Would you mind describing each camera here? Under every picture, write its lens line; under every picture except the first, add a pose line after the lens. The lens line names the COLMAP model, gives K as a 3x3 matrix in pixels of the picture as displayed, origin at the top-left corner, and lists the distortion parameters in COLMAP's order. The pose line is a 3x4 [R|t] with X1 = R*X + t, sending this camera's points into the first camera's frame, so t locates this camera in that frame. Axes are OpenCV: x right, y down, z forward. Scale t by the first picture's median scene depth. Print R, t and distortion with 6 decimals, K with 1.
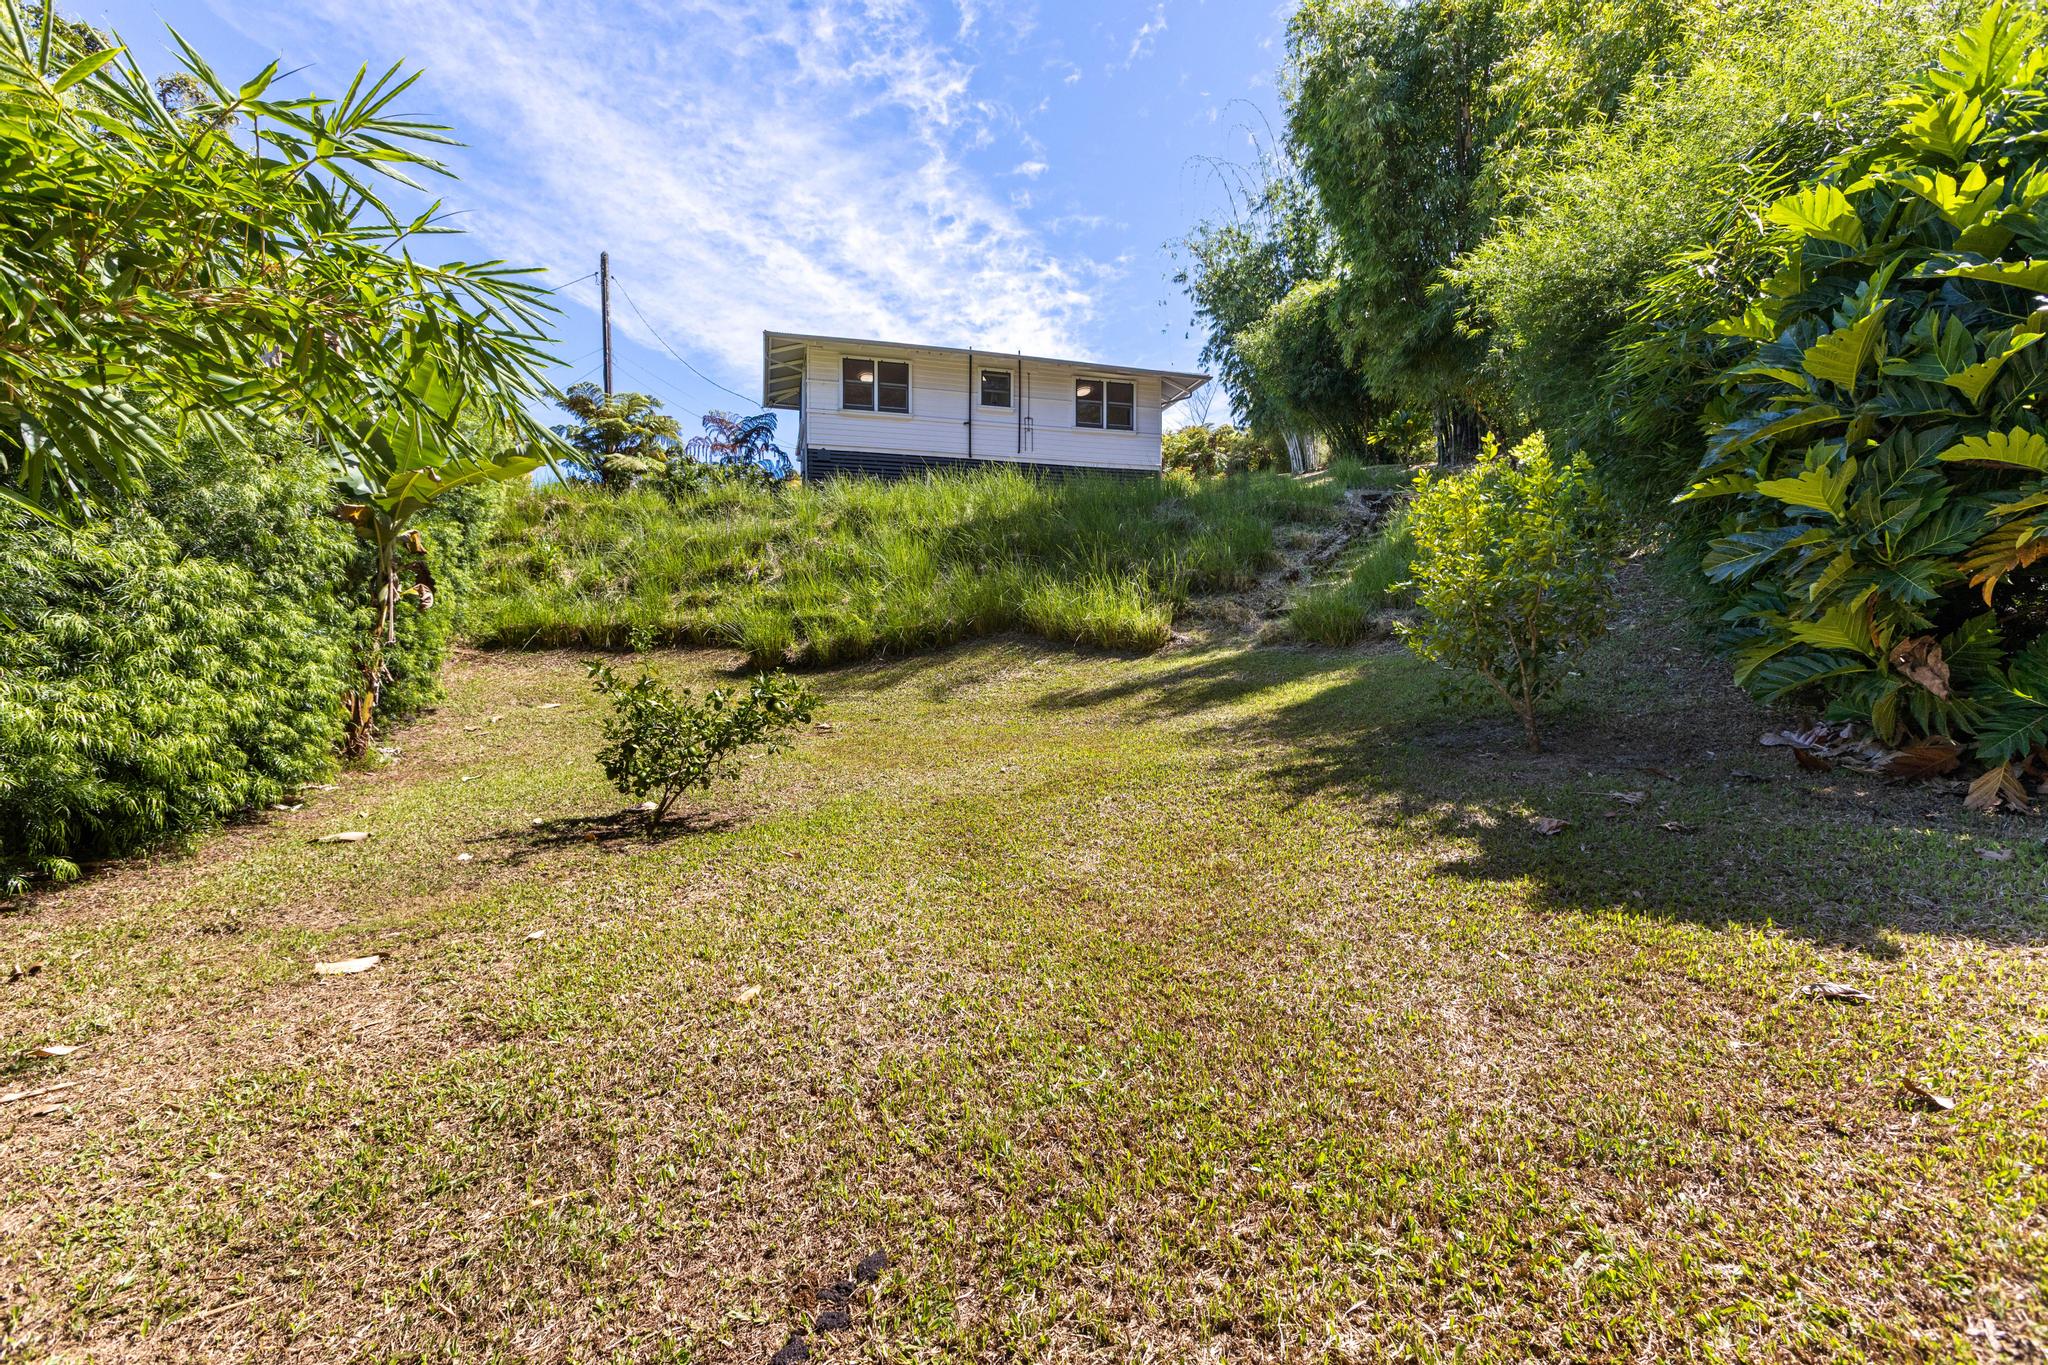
lens RADIAL K [[922.4, 0, 1004.3], [0, 922.4, 689.1], [0, 0, 1]] dist [-0.000658, -0.000295]
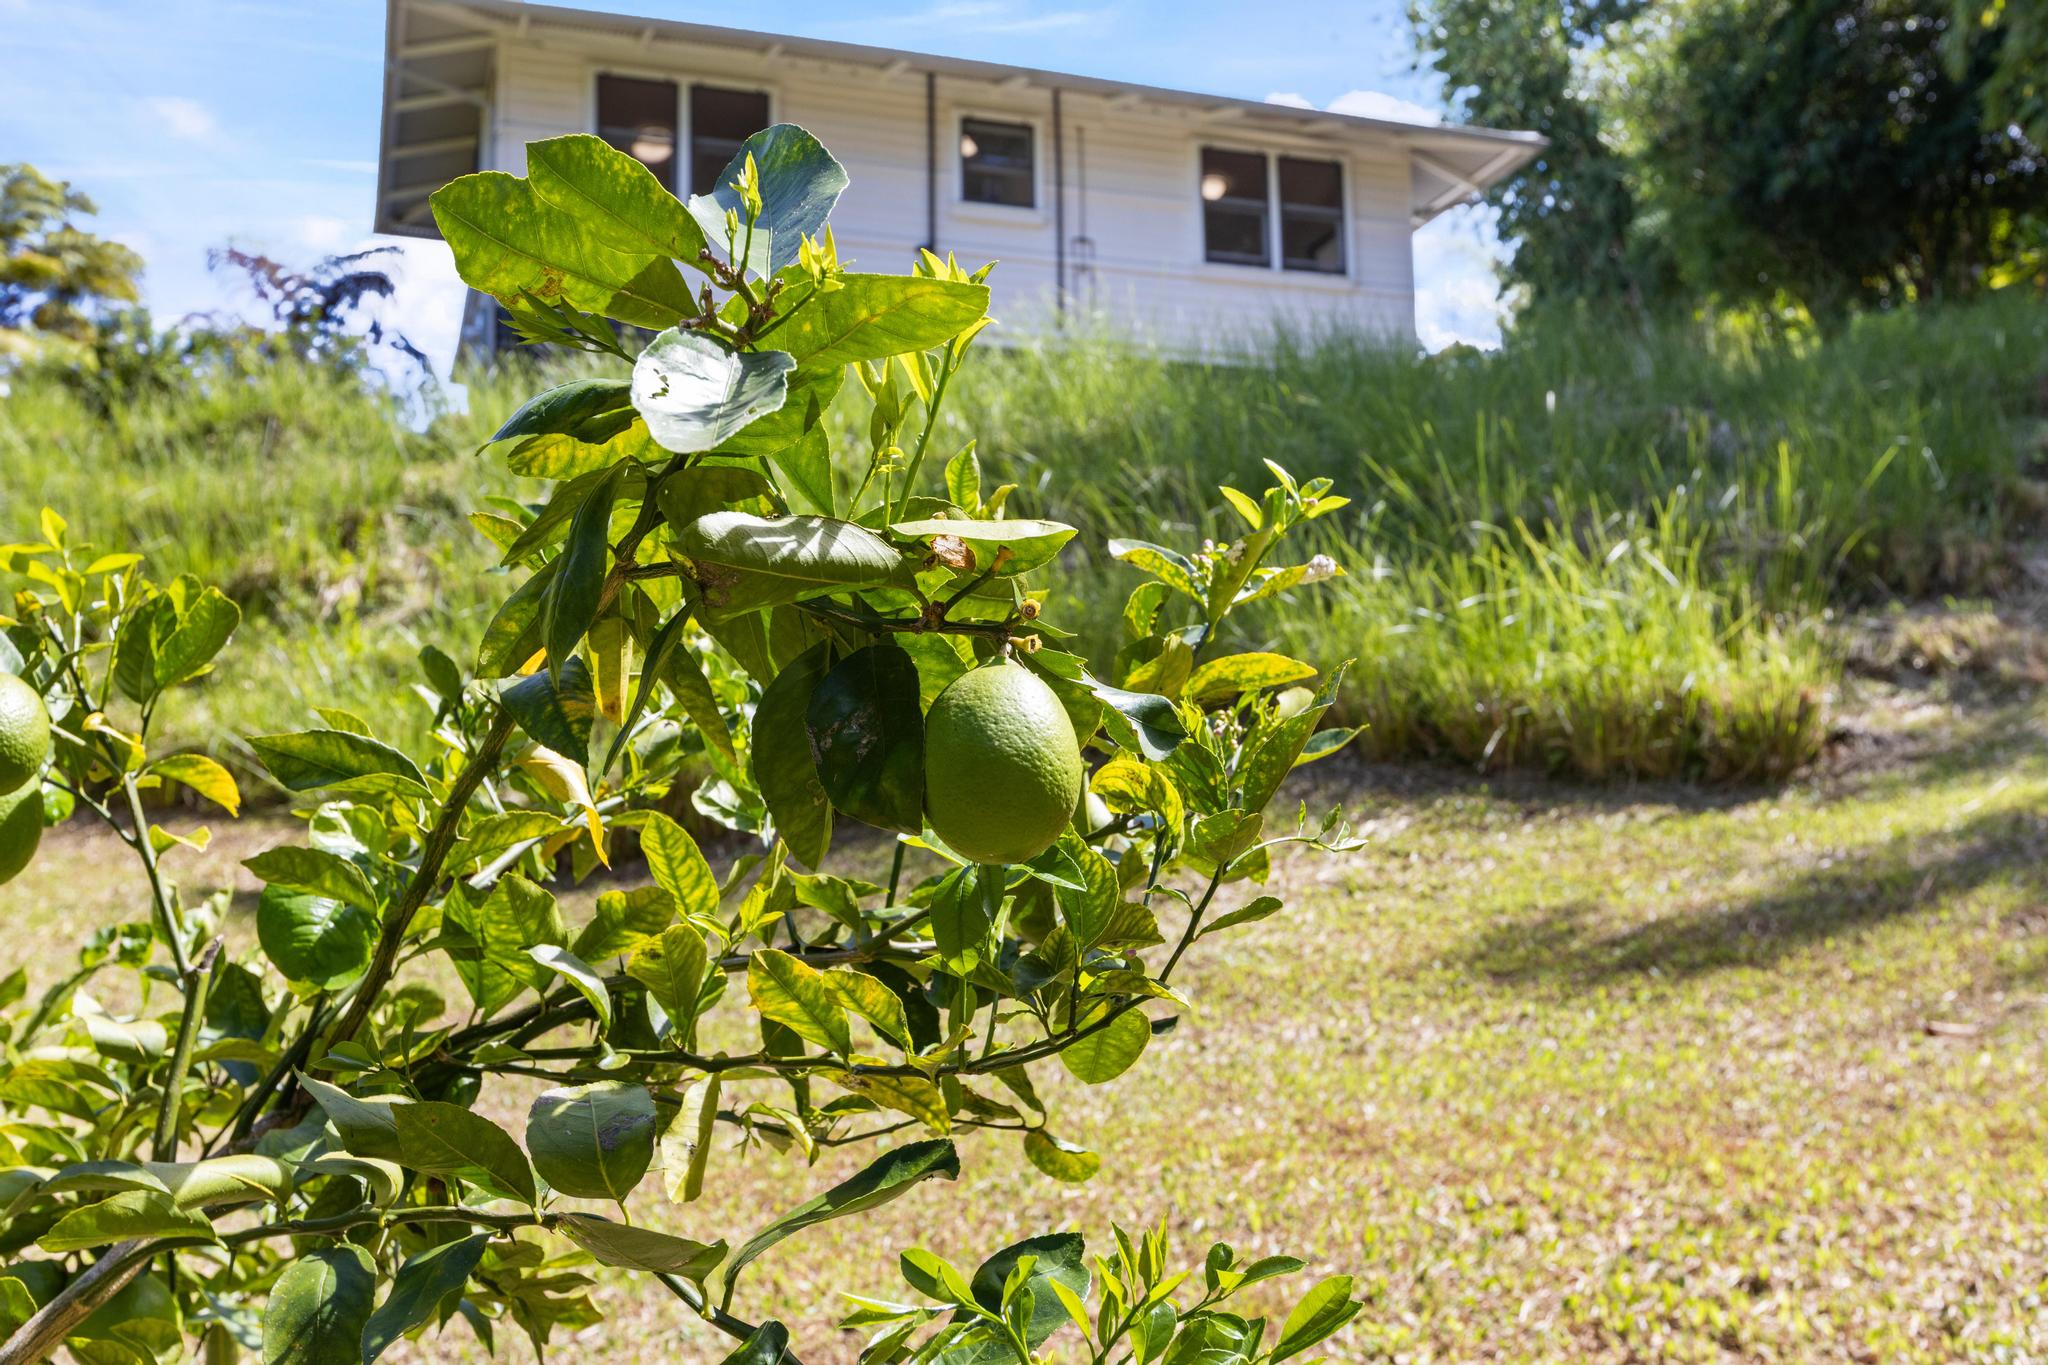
lens RADIAL K [[1973.7, 0, 1024.0], [0, 1973.7, 682.5], [0, 0, 1]] dist [0.012295, 0.016160]
pose [[0.997082, -0.009495, 0.075746, -0.075652], [0.020289, 0.989510, -0.143032, 0.007765], [-0.073593, 0.144152, 0.986815, 0.263921]]
